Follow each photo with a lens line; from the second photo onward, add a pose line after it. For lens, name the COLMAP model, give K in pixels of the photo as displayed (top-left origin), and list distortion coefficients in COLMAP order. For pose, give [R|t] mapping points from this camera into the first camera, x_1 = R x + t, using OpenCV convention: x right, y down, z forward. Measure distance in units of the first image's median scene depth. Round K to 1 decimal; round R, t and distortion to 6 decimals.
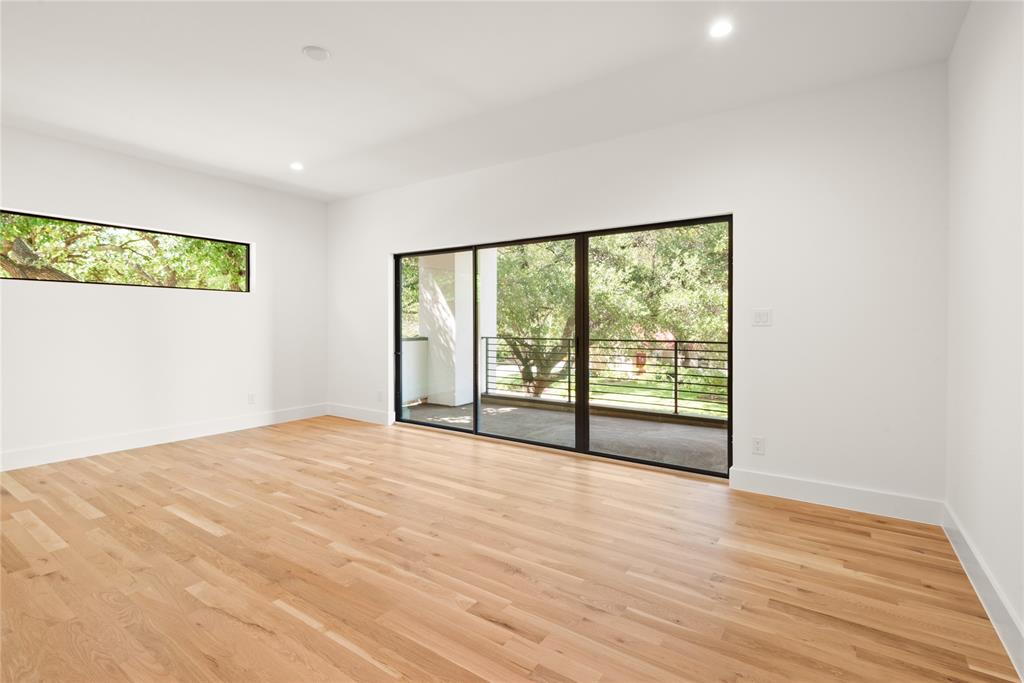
lens RADIAL K [[475.4, 0, 516.9], [0, 475.4, 333.1], [0, 0, 1]] dist [-0.002537, -0.002990]
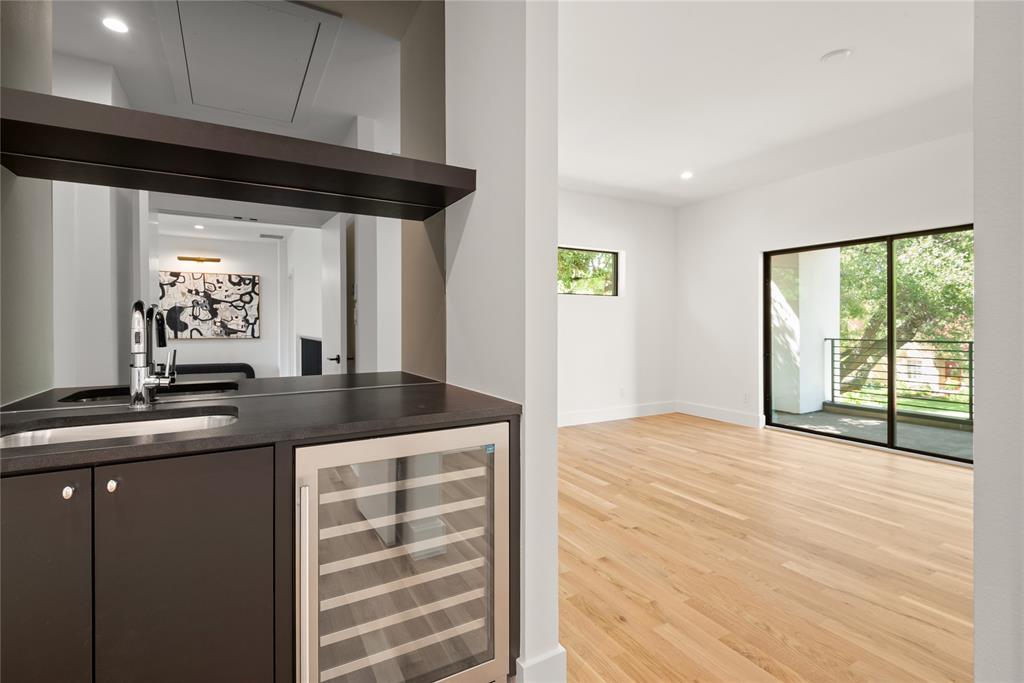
lens RADIAL K [[475.4, 0, 508.9], [0, 475.4, 336.5], [0, 0, 1]] dist [-0.002537, -0.002990]
pose [[0.890780, 0.007281, -0.454377, -0.462789], [-0.004103, 0.999960, 0.007978, -0.000229], [0.454417, -0.005242, 0.890774, -0.165259]]
